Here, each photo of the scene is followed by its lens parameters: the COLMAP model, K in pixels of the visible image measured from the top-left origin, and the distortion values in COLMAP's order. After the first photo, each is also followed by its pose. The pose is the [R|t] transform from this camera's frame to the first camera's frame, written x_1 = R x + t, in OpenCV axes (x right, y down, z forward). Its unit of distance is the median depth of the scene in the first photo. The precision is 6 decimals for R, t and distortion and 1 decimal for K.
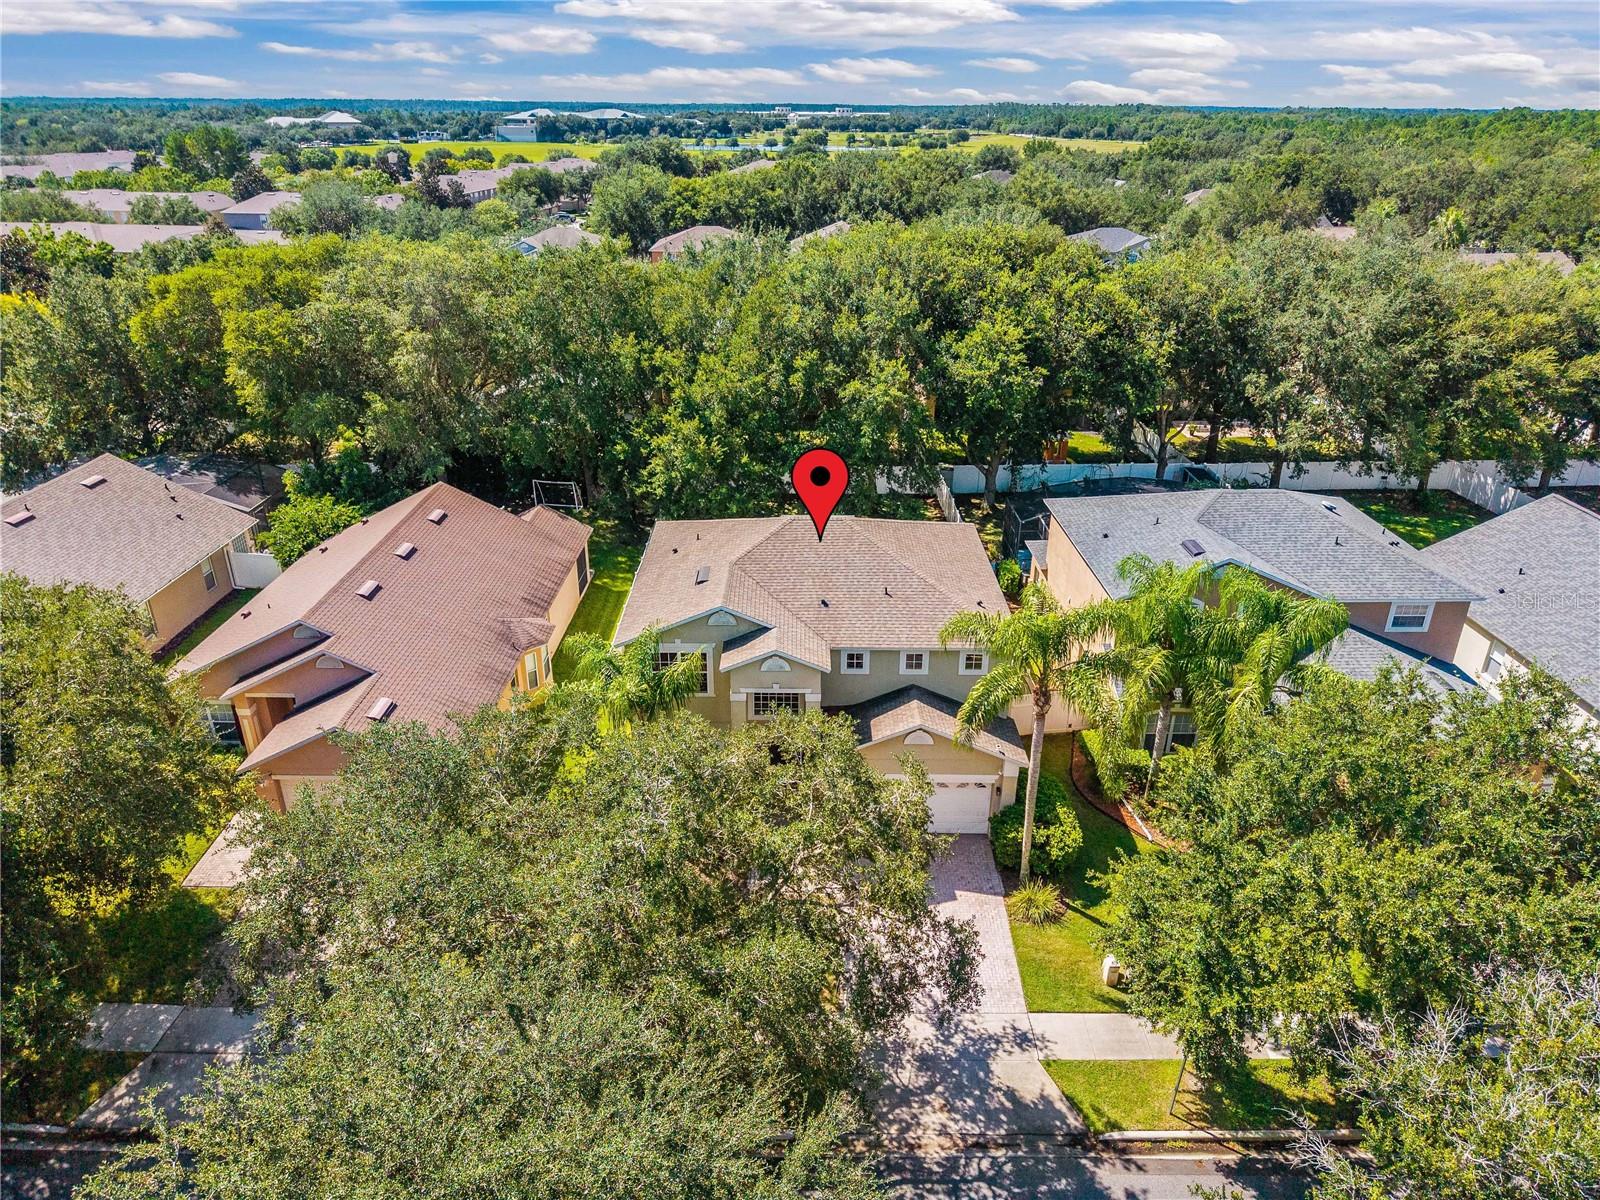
lens RADIAL K [[1077.9, 0, 801.3], [0, 1077.9, 602.4], [0, 0, 1]] dist [0.026429, -0.032928]
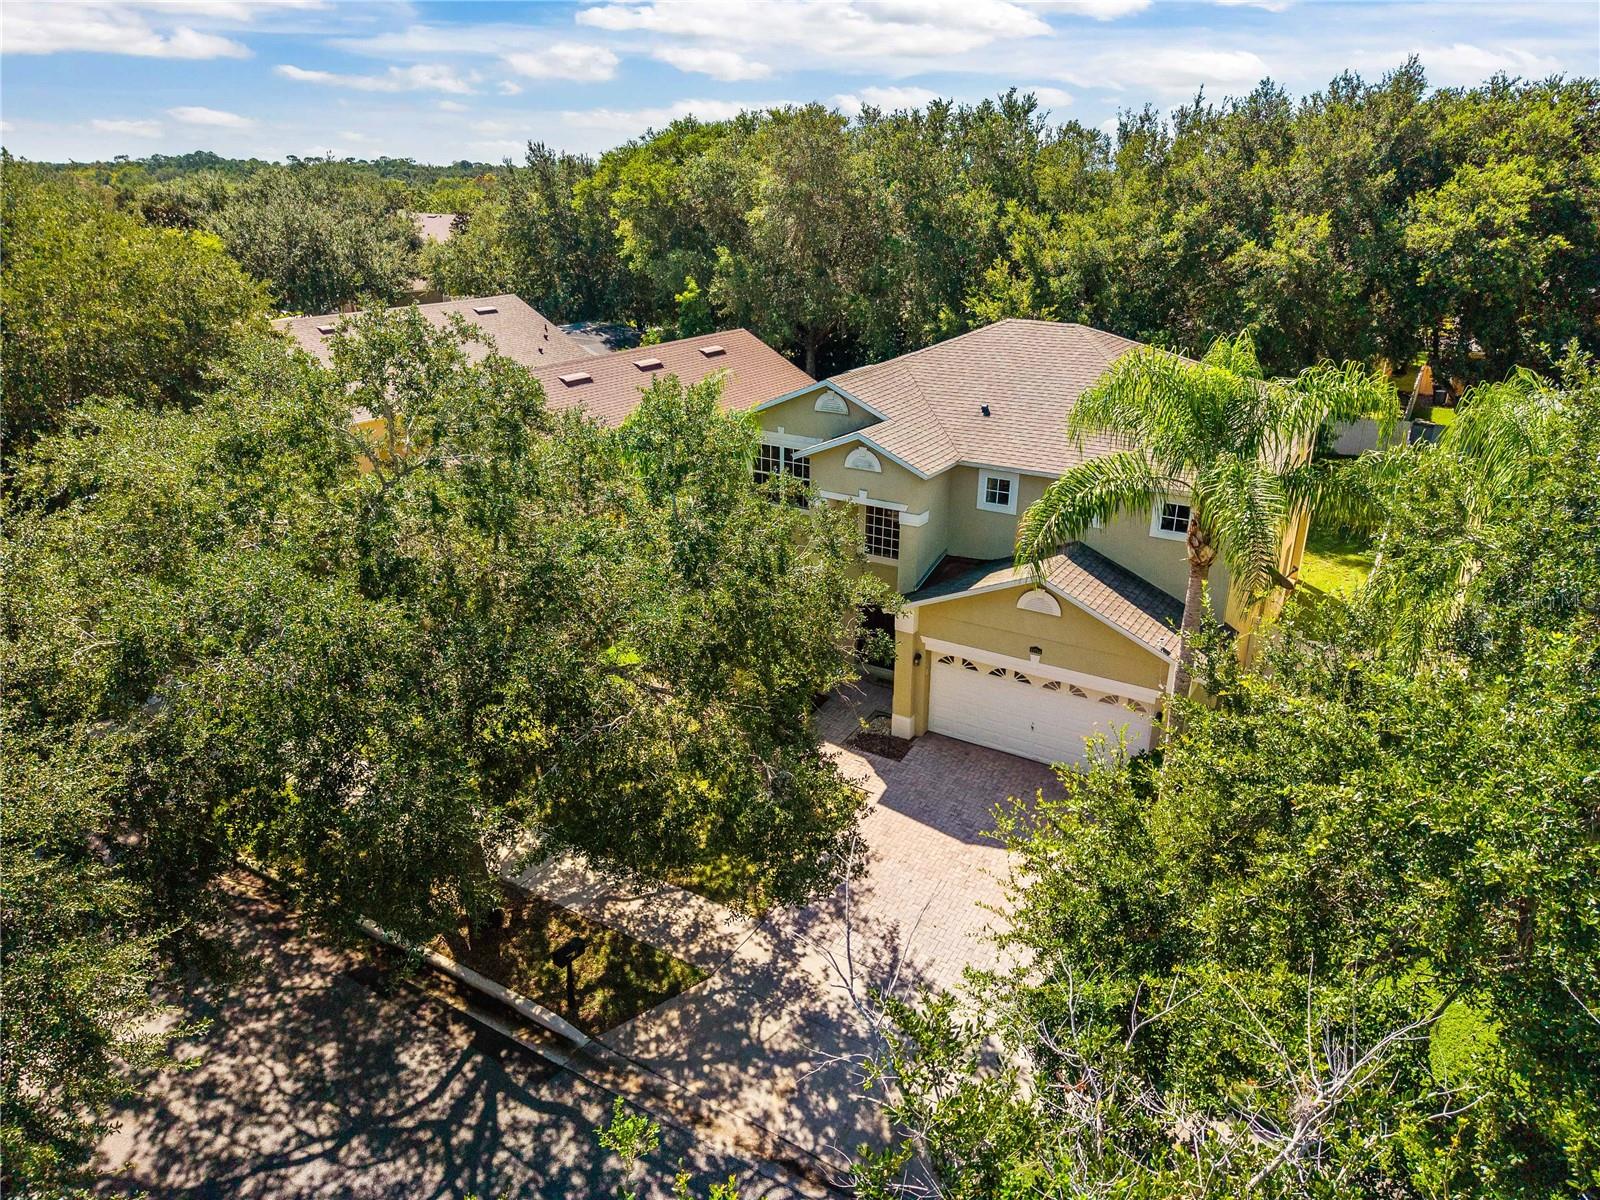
lens RADIAL K [[1077.9, 0, 796.4], [0, 1077.9, 596.0], [0, 0, 1]] dist [0.026429, -0.032928]
pose [[0.849083, 0.185885, -0.494475, 0.297419], [-0.213908, 0.976854, -0.000087, 0.149063], [0.483014, 0.105845, 0.869192, 0.343033]]
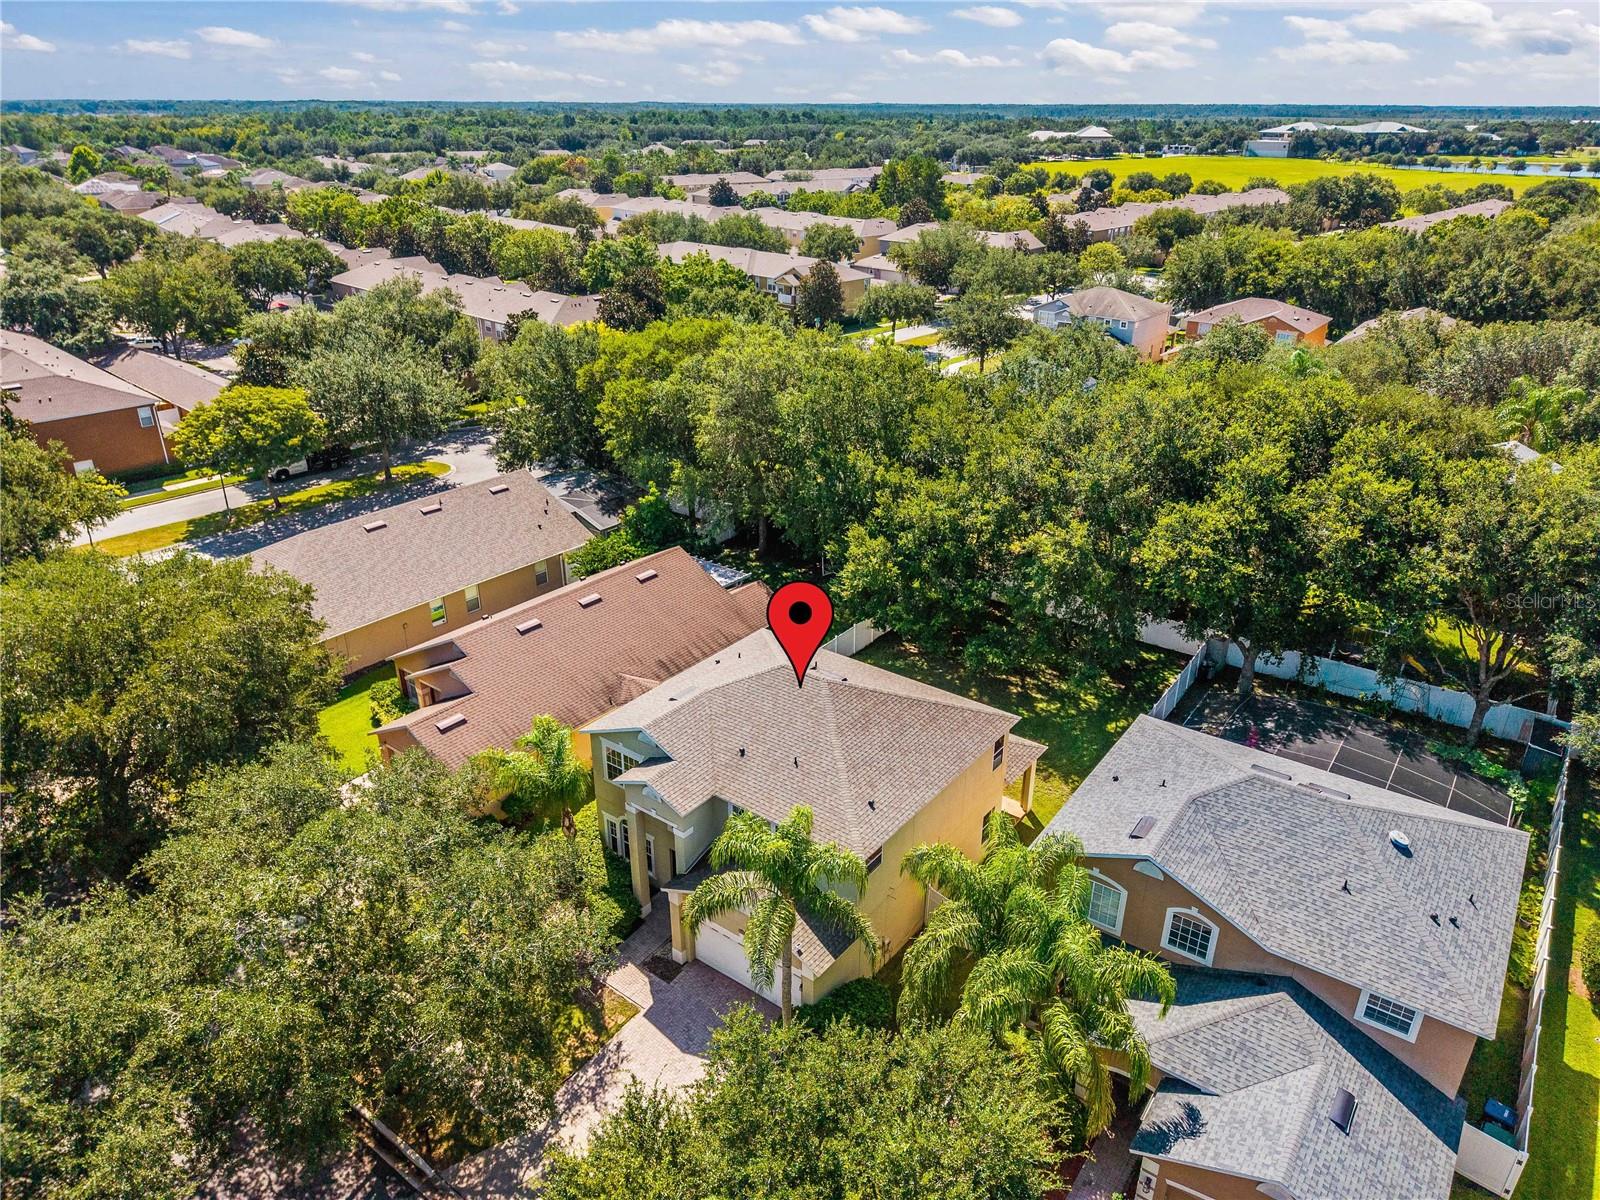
lens RADIAL K [[1077.9, 0, 798.5], [0, 1077.9, 589.9], [0, 0, 1]] dist [0.026429, -0.032928]
pose [[0.796772, 0.242902, -0.553311, 0.650244], [-0.249519, 0.966196, 0.064848, -0.252229], [0.550358, 0.086393, 0.830447, 0.108916]]
